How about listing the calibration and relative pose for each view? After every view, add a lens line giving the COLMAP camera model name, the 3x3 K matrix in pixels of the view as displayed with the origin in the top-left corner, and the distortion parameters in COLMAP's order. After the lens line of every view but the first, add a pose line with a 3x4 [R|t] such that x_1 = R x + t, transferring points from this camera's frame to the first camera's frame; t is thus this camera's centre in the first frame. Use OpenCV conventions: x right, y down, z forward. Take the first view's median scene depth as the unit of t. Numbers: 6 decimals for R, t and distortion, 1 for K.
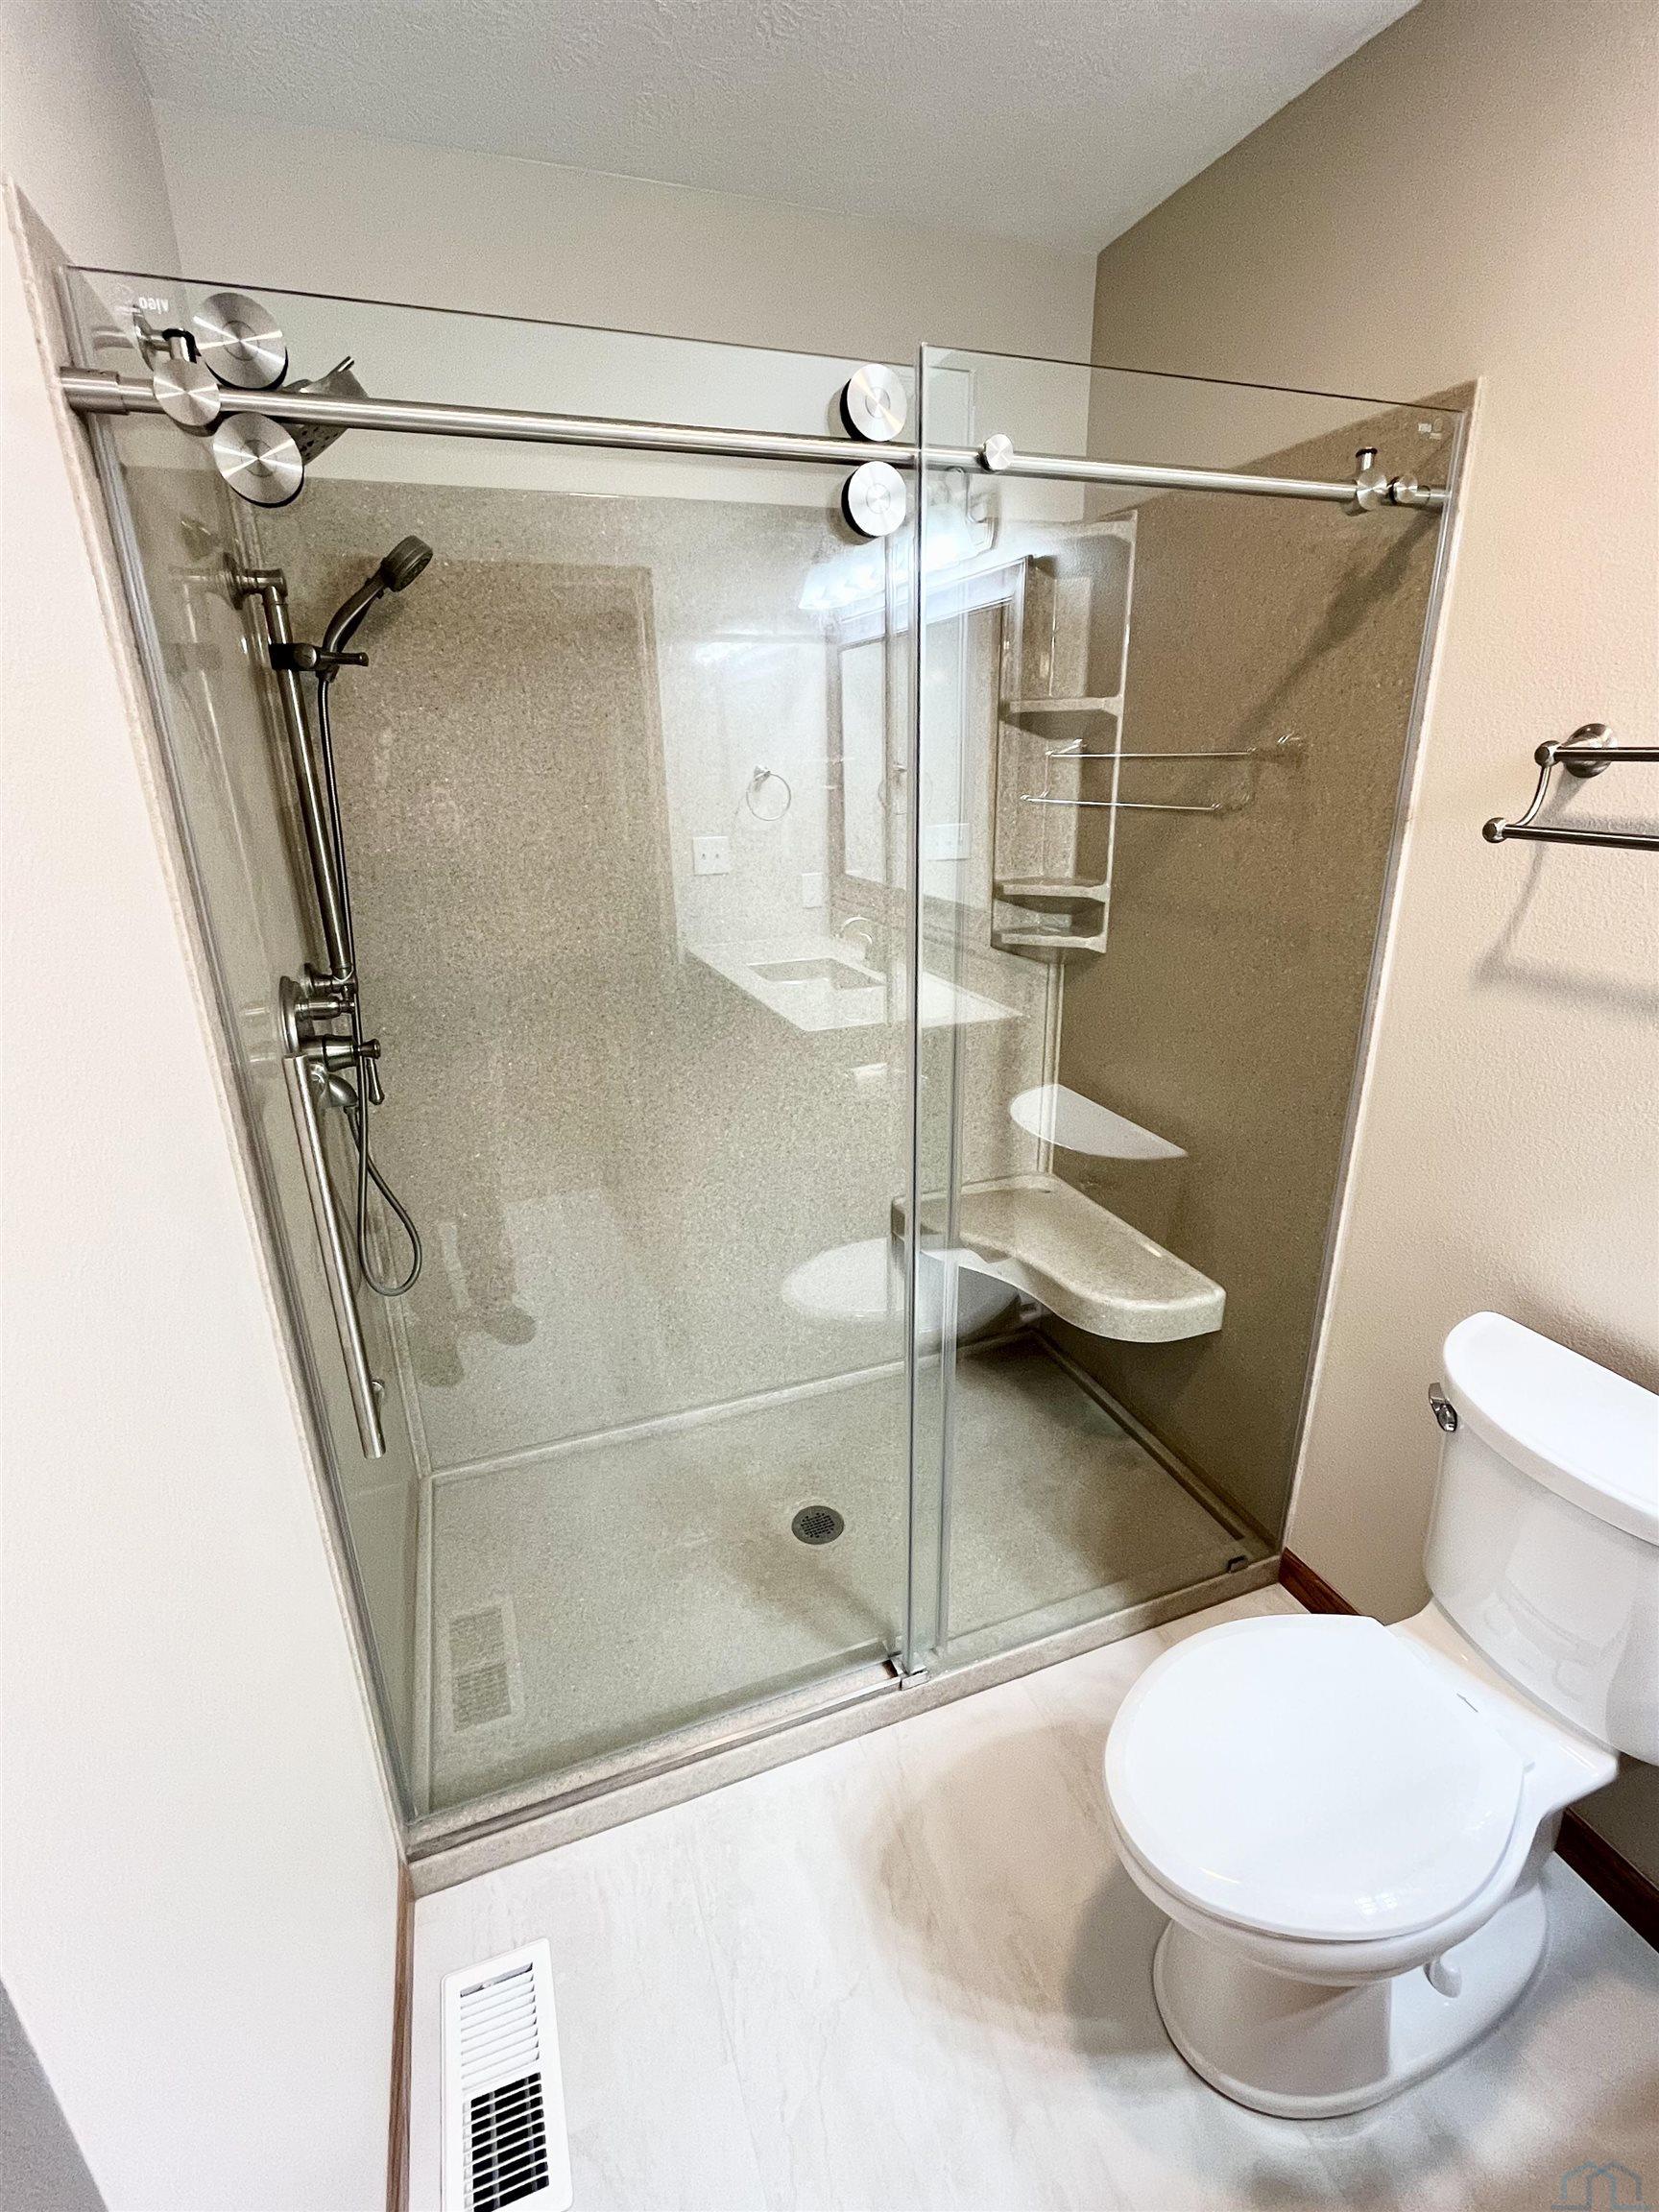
lens RADIAL K [[989.5, 0, 827.0], [0, 989.5, 1097.6], [0, 0, 1]] dist [-0.002813, 0.000047]
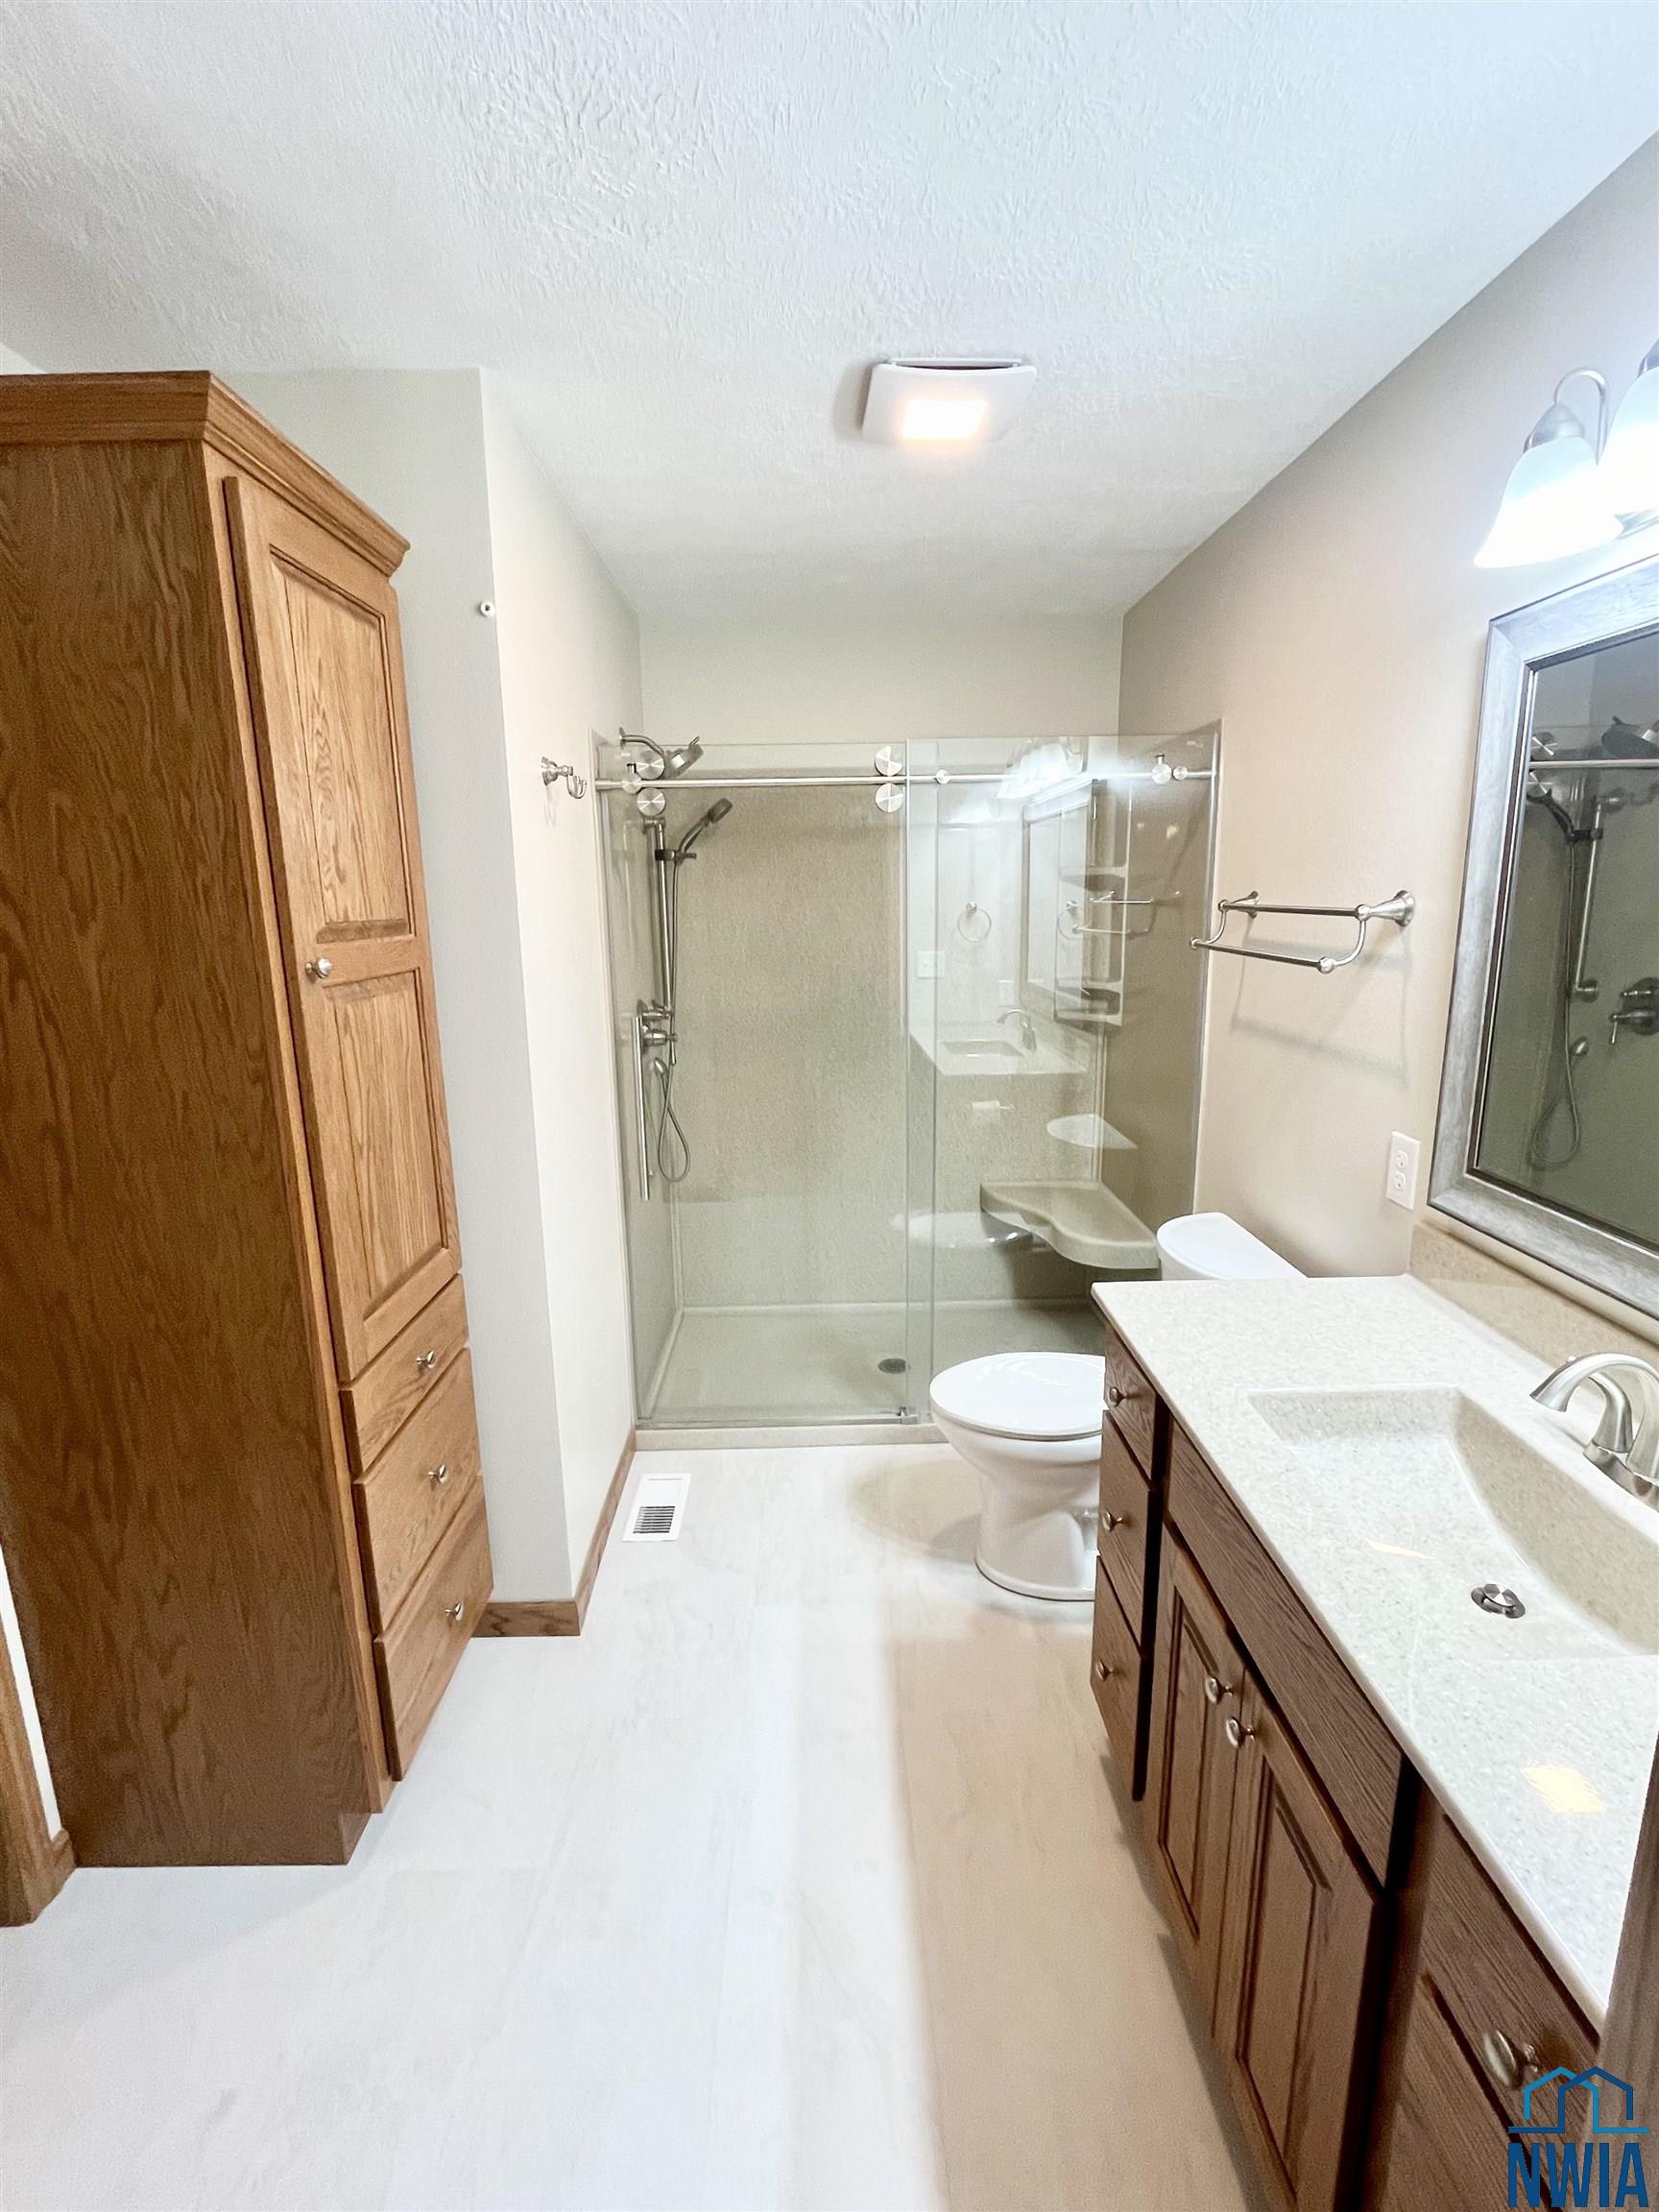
lens RADIAL K [[989.5, 0, 827.0], [0, 989.5, 1097.6], [0, 0, 1]] dist [-0.002813, 0.000047]
pose [[0.942301, 0.073727, -0.326548, 0.504711], [-0.112997, 0.988248, -0.102945, 0.240758], [0.315121, 0.133904, 0.939558, -0.791510]]
